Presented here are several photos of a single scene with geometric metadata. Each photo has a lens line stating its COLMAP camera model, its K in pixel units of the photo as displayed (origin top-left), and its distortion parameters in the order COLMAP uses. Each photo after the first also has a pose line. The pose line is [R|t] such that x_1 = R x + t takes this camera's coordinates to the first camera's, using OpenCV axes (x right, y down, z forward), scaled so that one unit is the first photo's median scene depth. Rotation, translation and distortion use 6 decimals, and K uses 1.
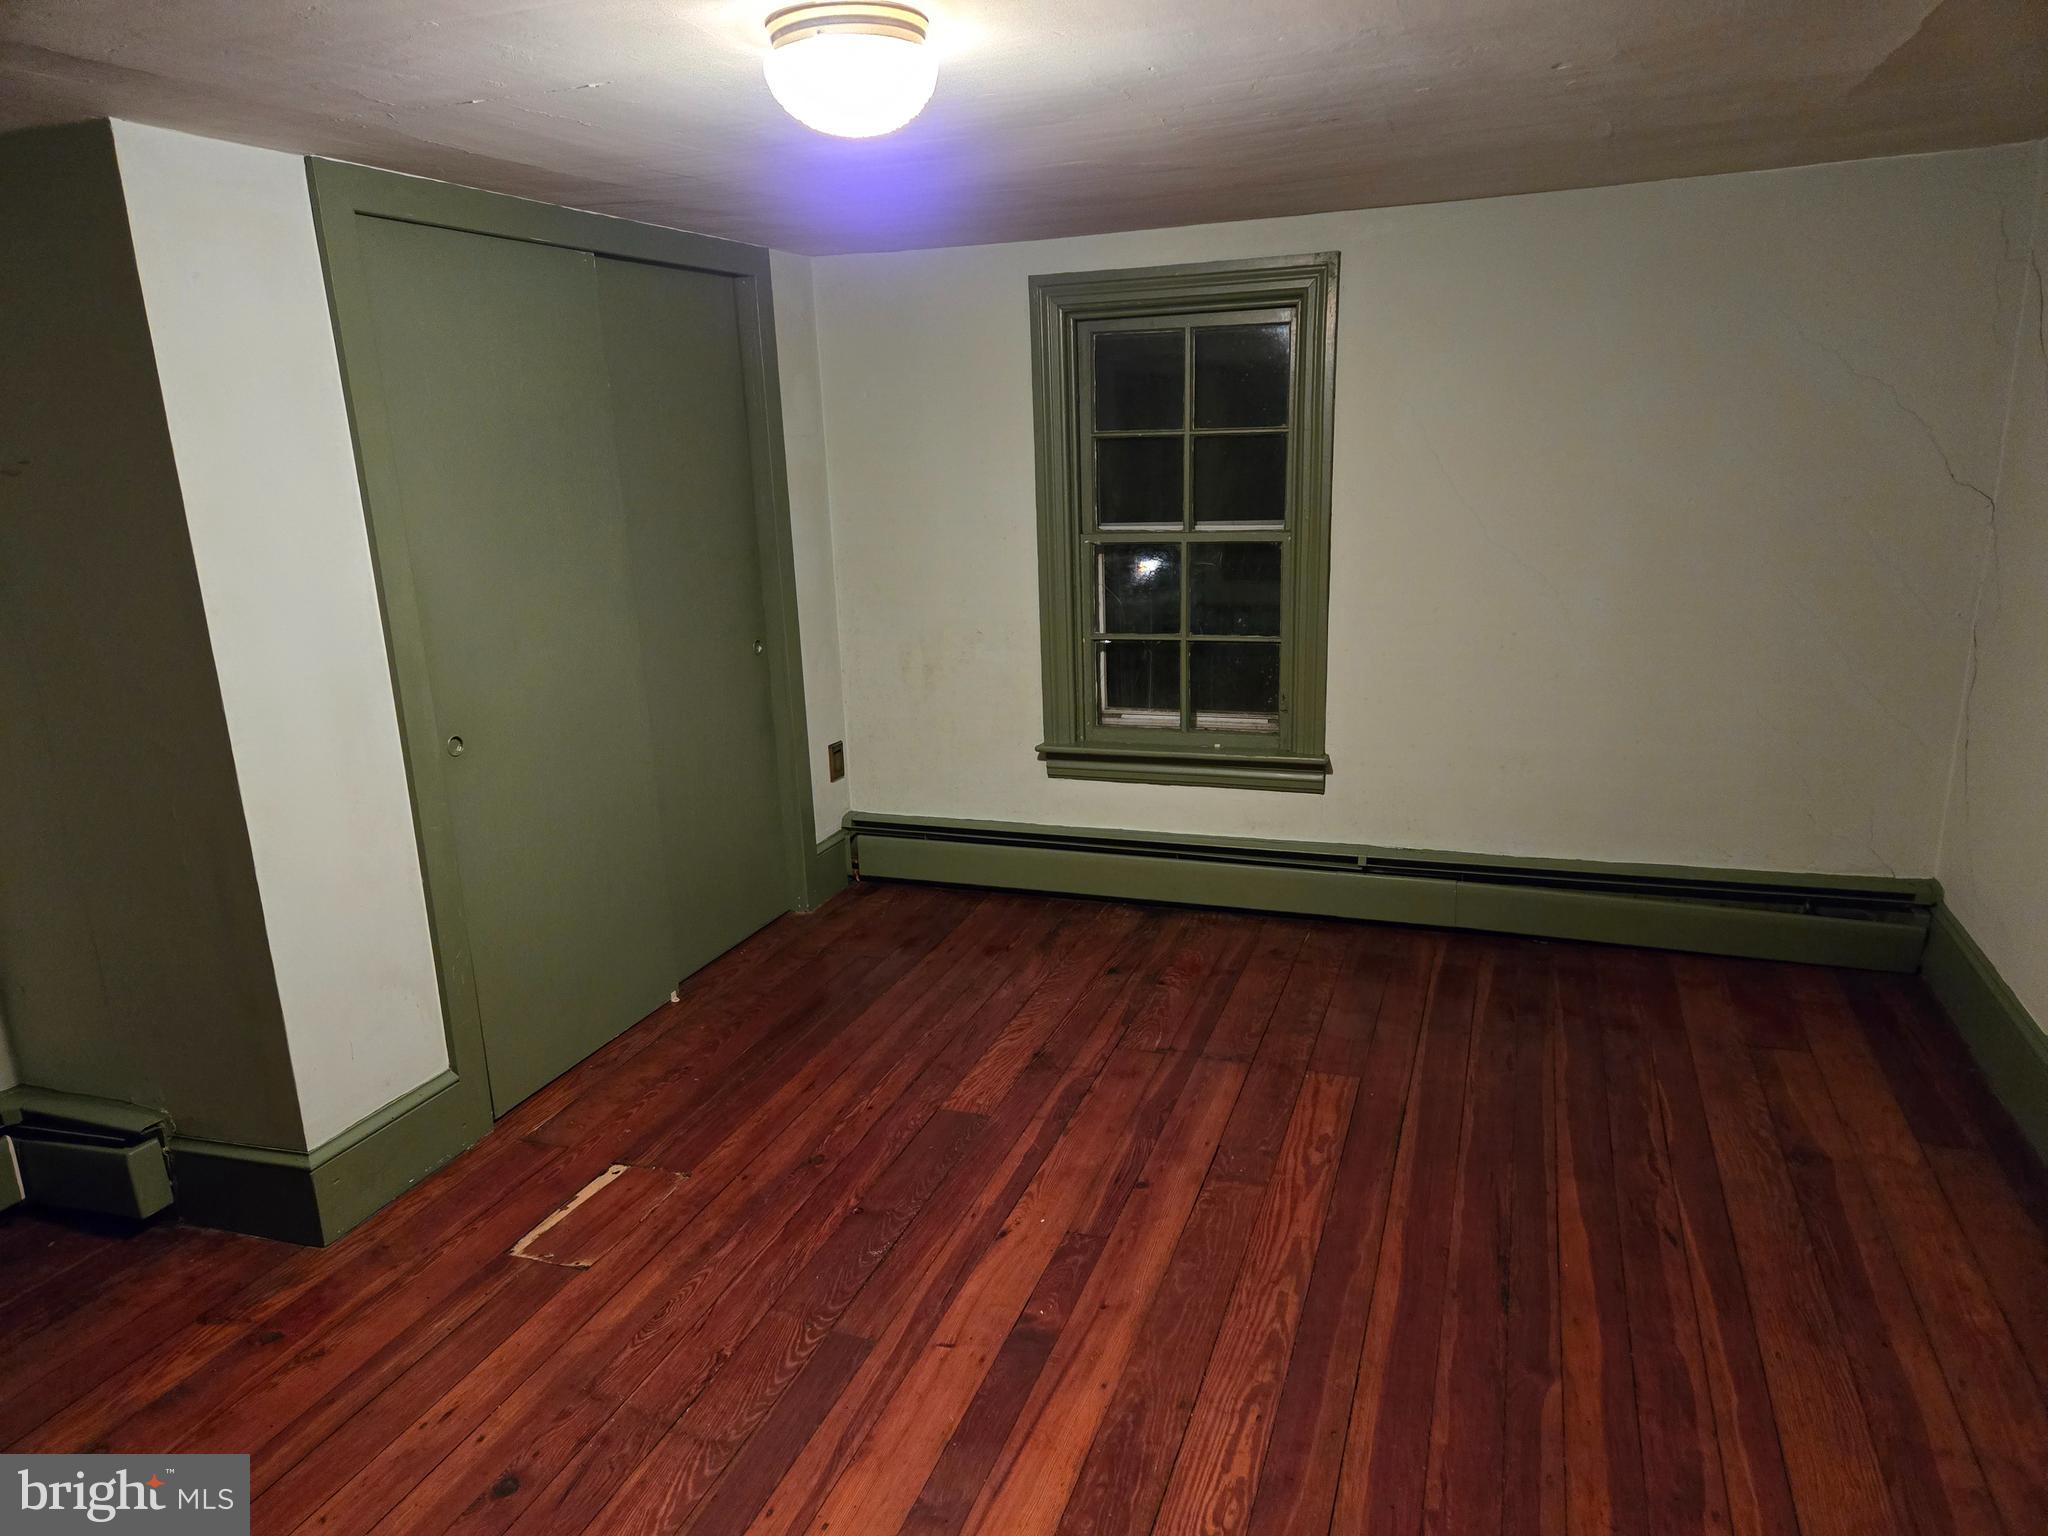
lens RADIAL K [[1356.5, 0, 1024.0], [0, 1356.5, 768.0], [0, 0, 1]] dist [0.089208, -0.073033]
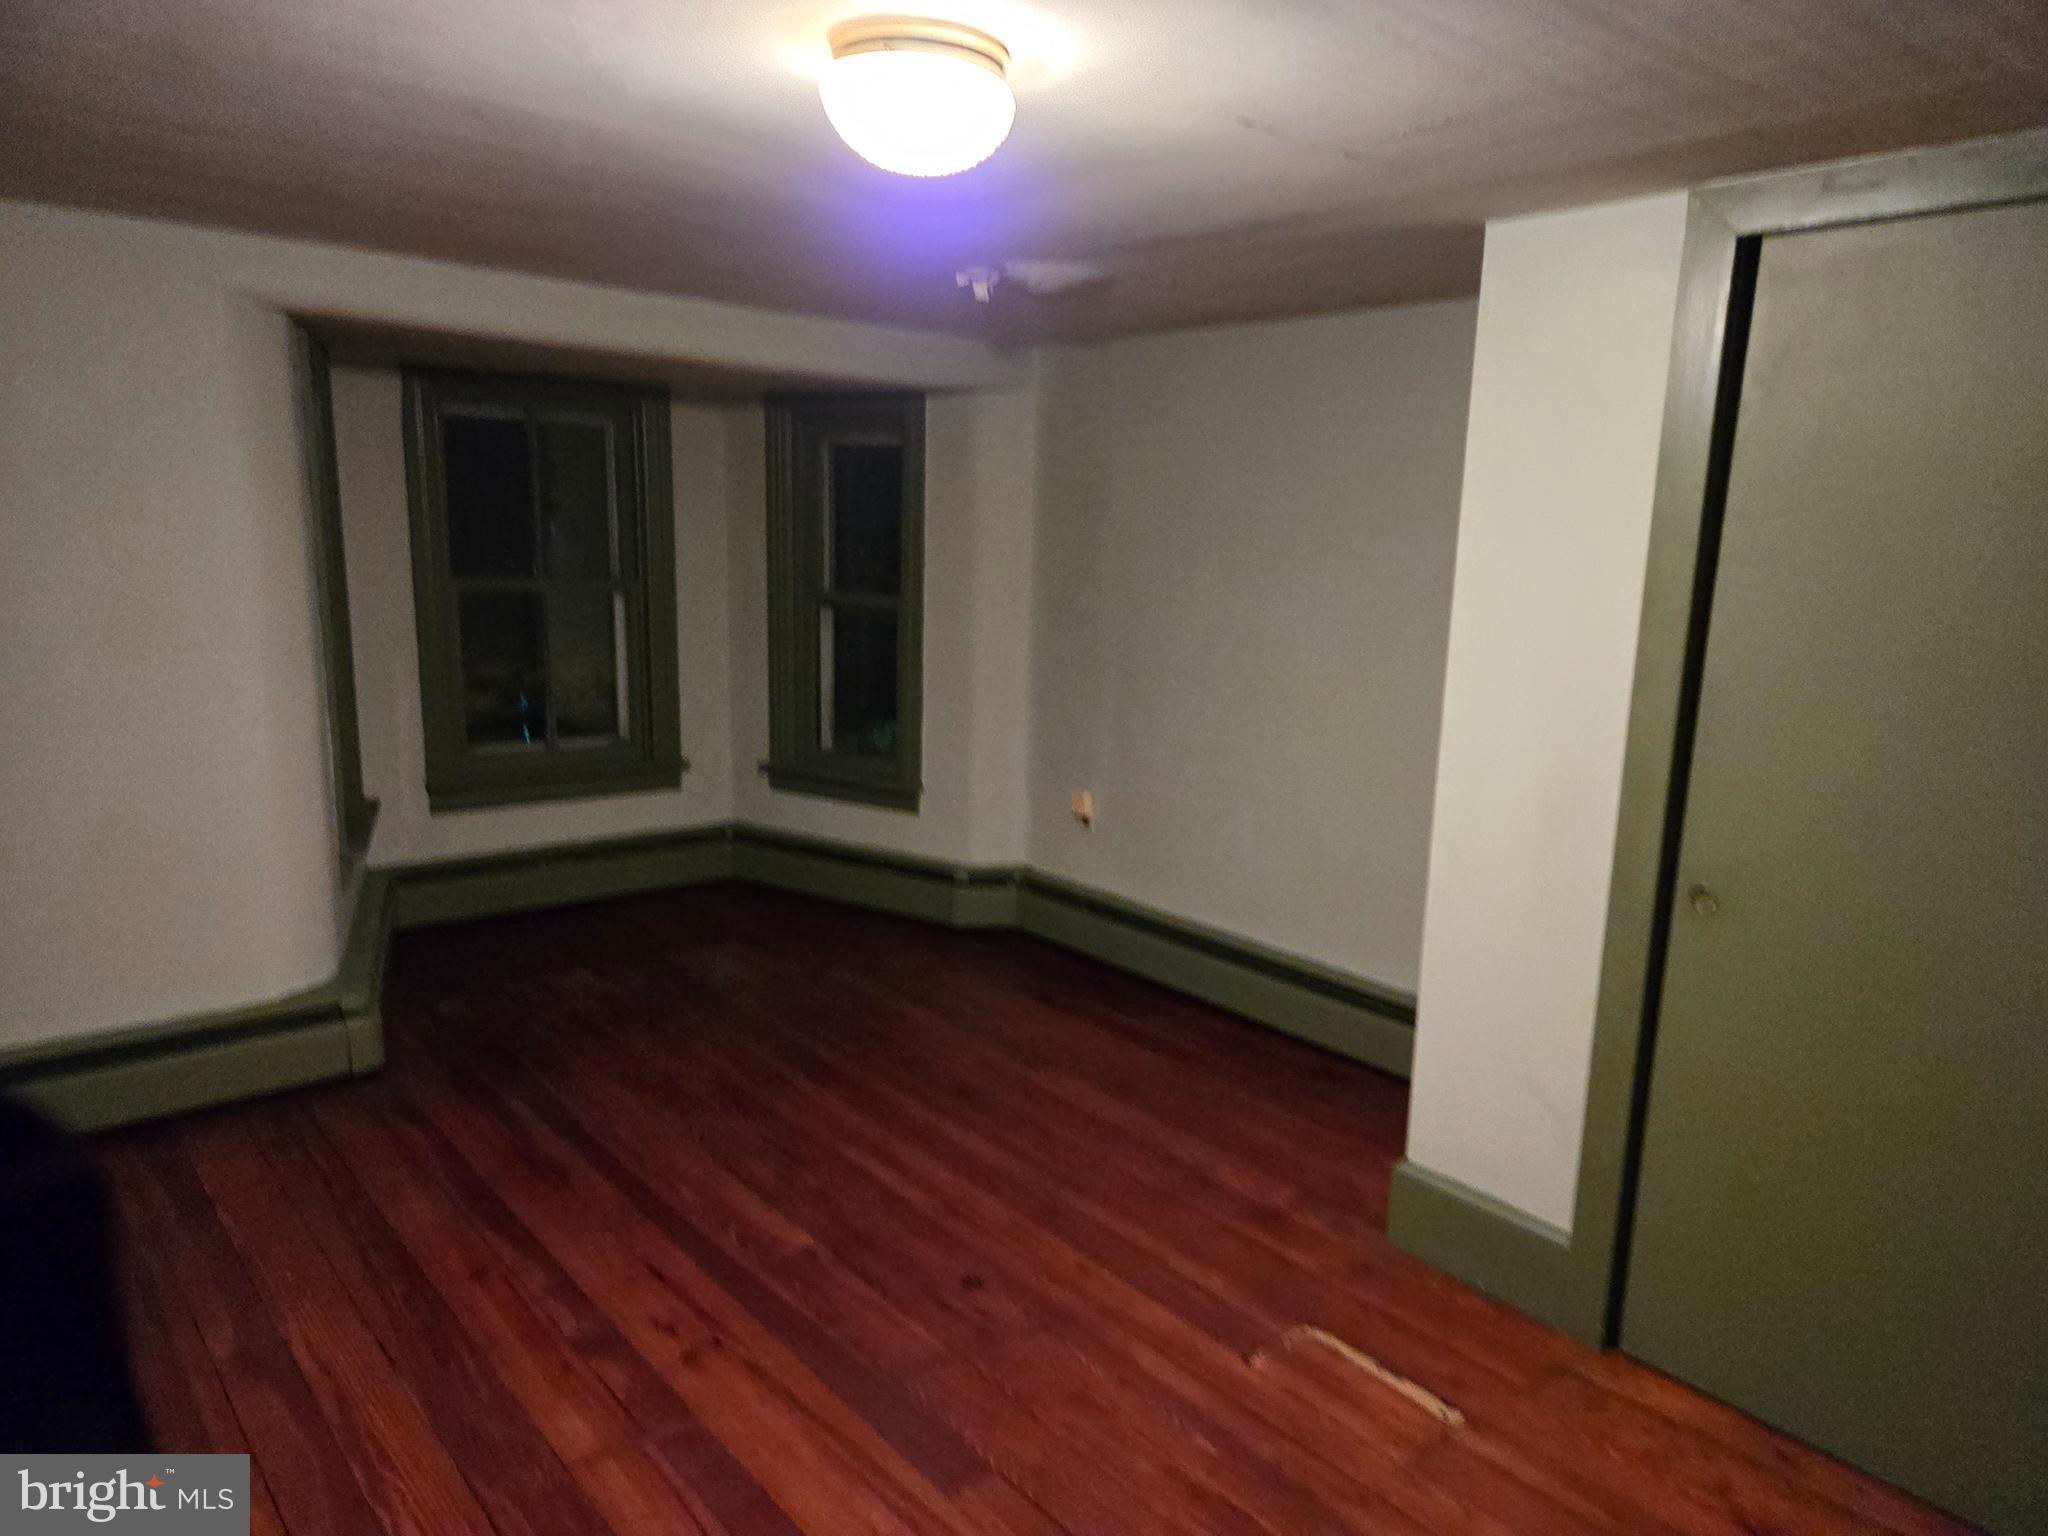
lens RADIAL K [[1356.5, 0, 1024.0], [0, 1356.5, 768.0], [0, 0, 1]] dist [0.089208, -0.073033]
pose [[-0.488148, 0.217485, -0.845229, 0.503465], [-0.200237, 0.914713, 0.351007, -0.340954], [0.849480, 0.340590, -0.402967, 1.126064]]
